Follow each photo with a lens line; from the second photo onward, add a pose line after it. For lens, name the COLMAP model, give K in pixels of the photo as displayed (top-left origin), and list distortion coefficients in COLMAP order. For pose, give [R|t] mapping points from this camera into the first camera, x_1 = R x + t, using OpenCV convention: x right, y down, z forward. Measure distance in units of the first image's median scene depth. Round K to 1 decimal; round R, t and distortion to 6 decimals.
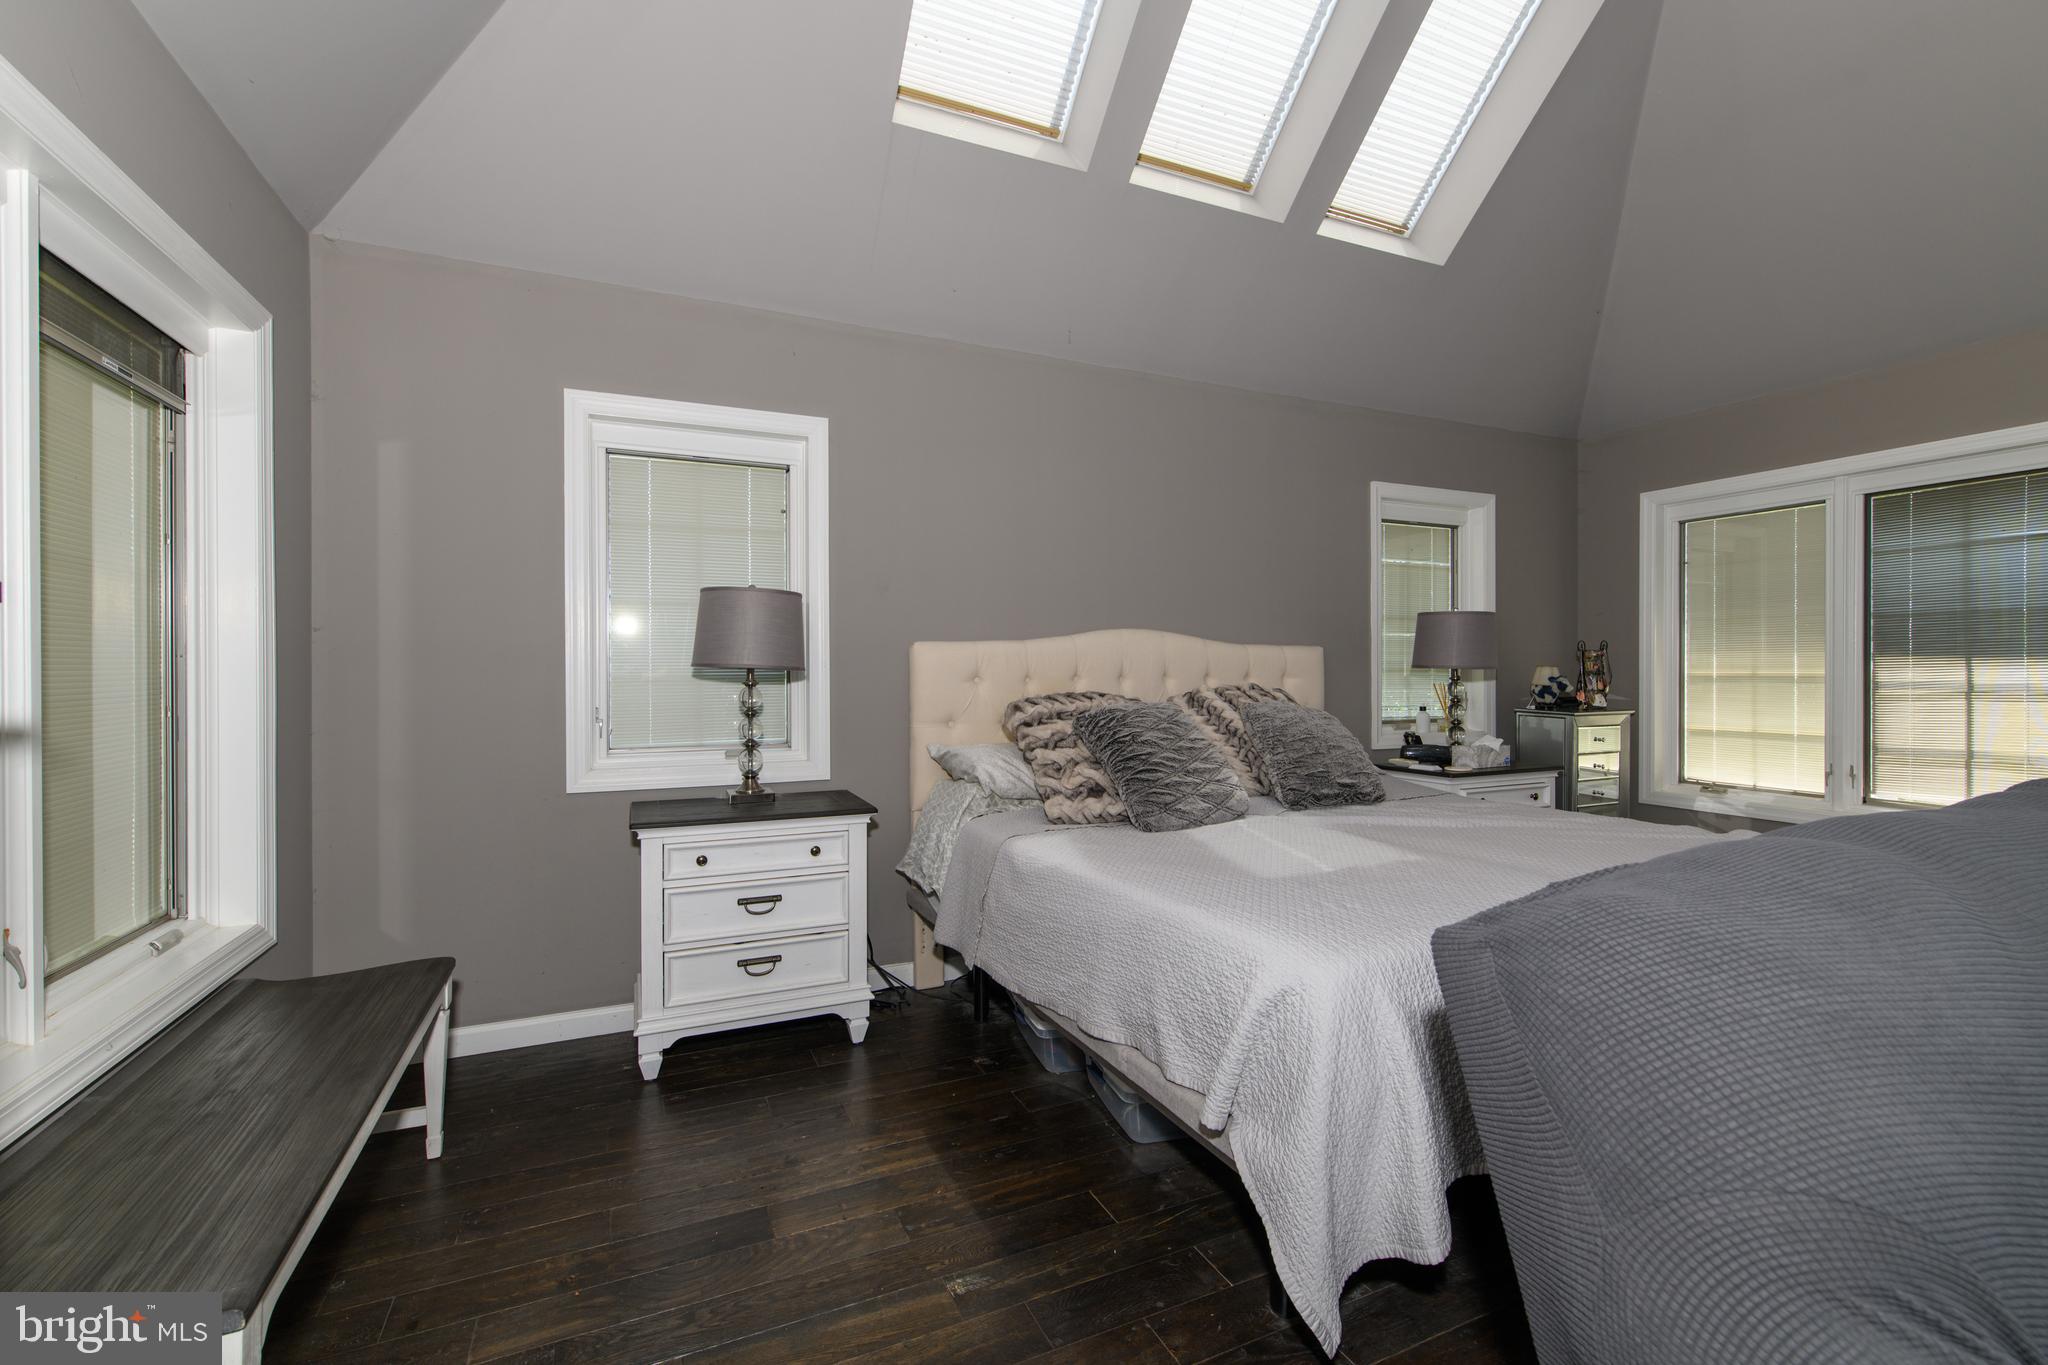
lens RADIAL K [[872.1, 0, 1033.2], [0, 872.1, 673.6], [0, 0, 1]] dist [0.004093, -0.000487]
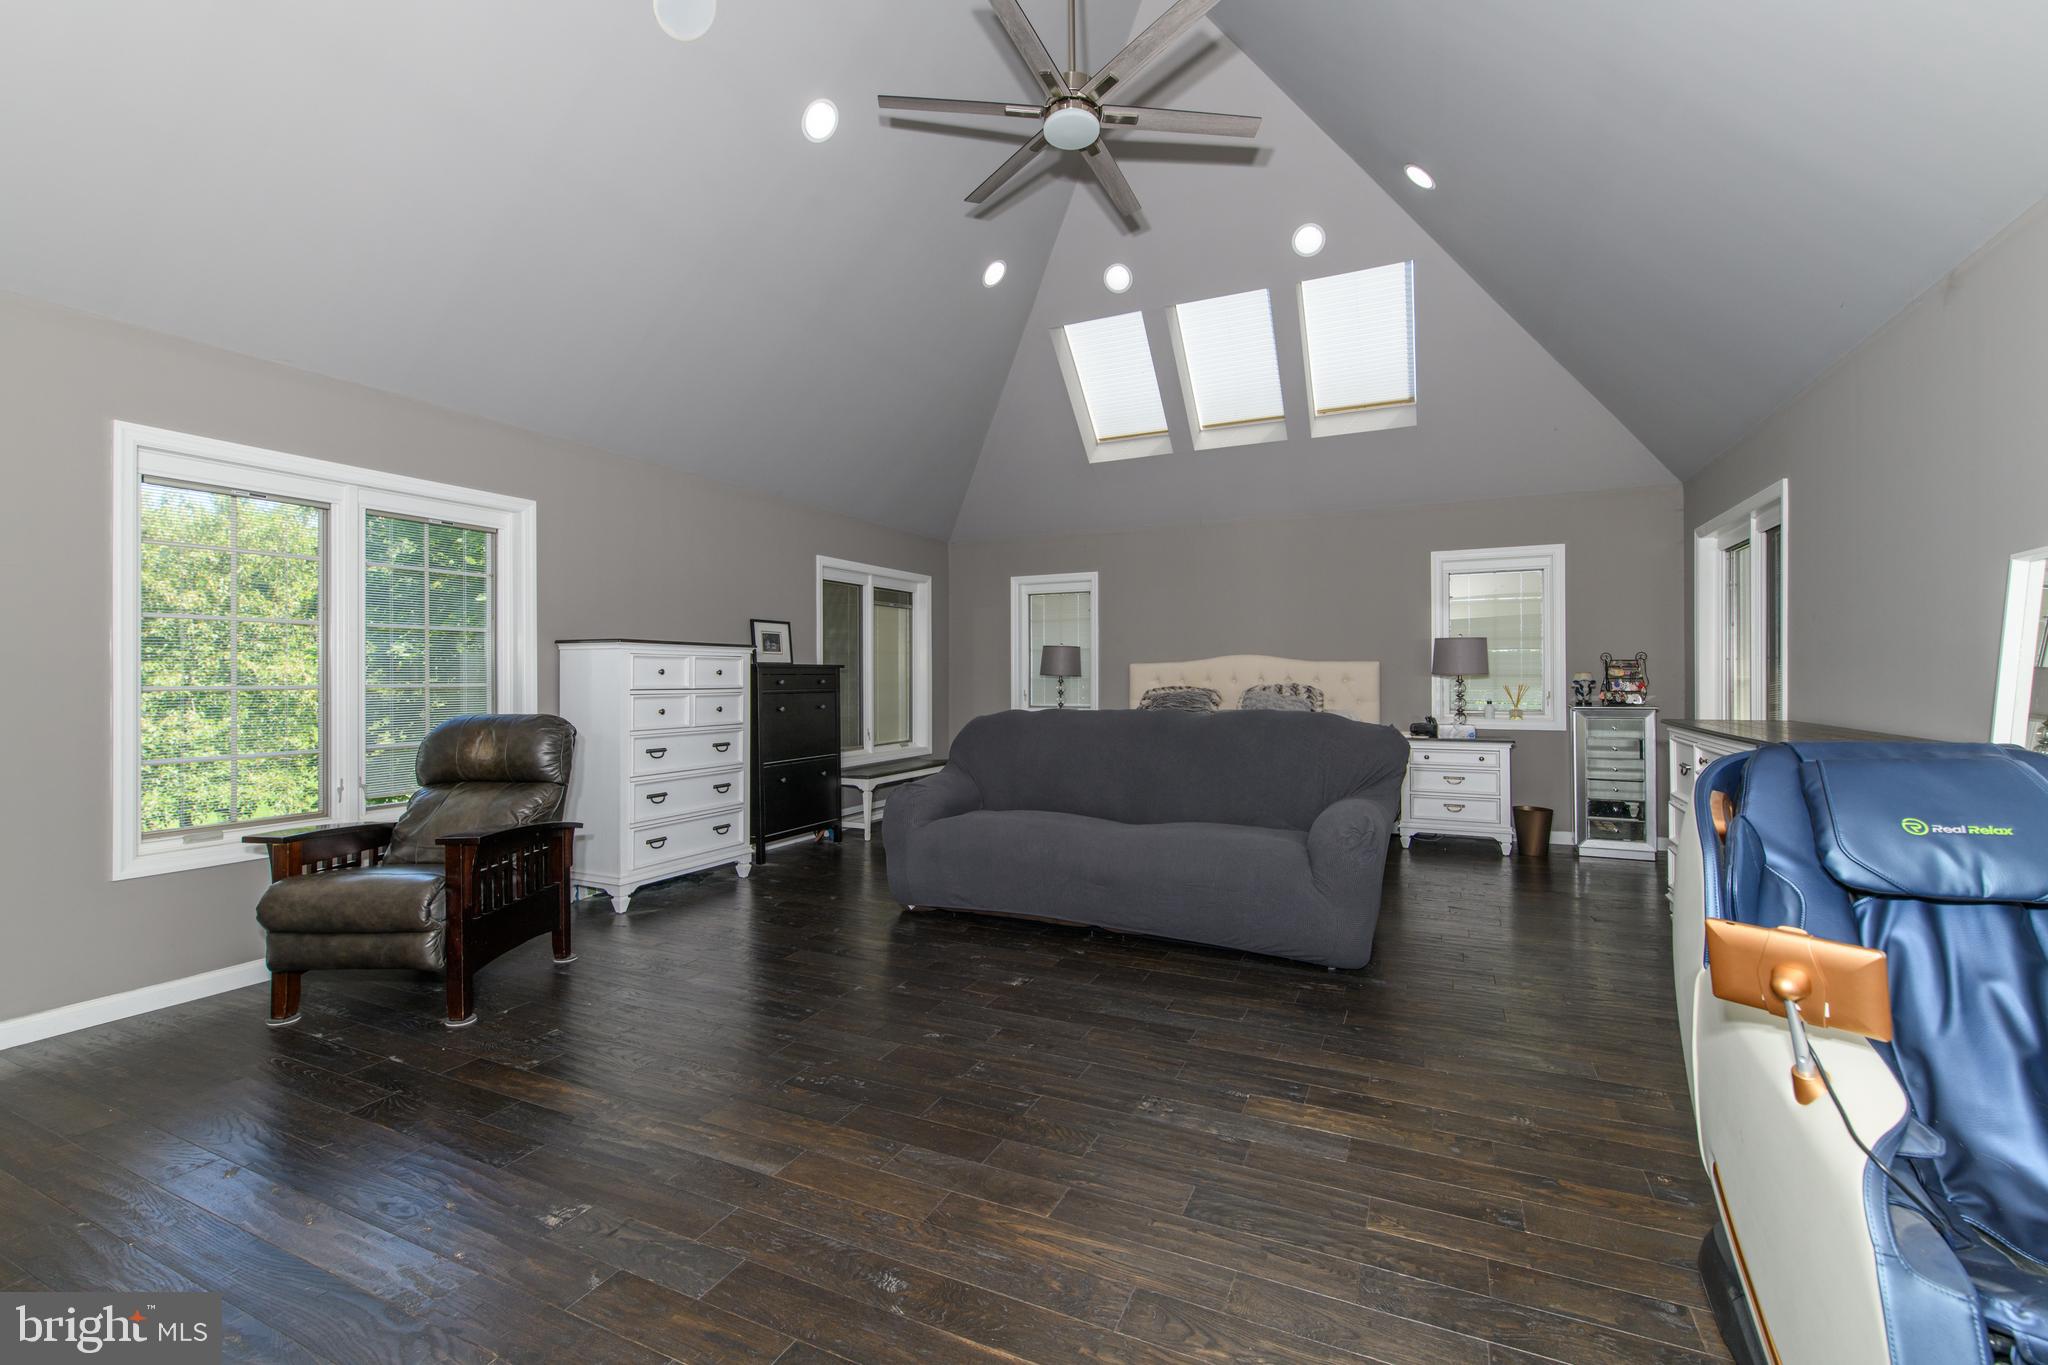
lens RADIAL K [[872.1, 0, 1016.2], [0, 872.1, 677.8], [0, 0, 1]] dist [0.004093, -0.000487]
pose [[0.644405, -0.000747, -0.764684, 1.565533], [-0.001305, 0.999997, -0.002076, 0.004665], [0.764684, 0.002336, 0.644402, -0.770203]]
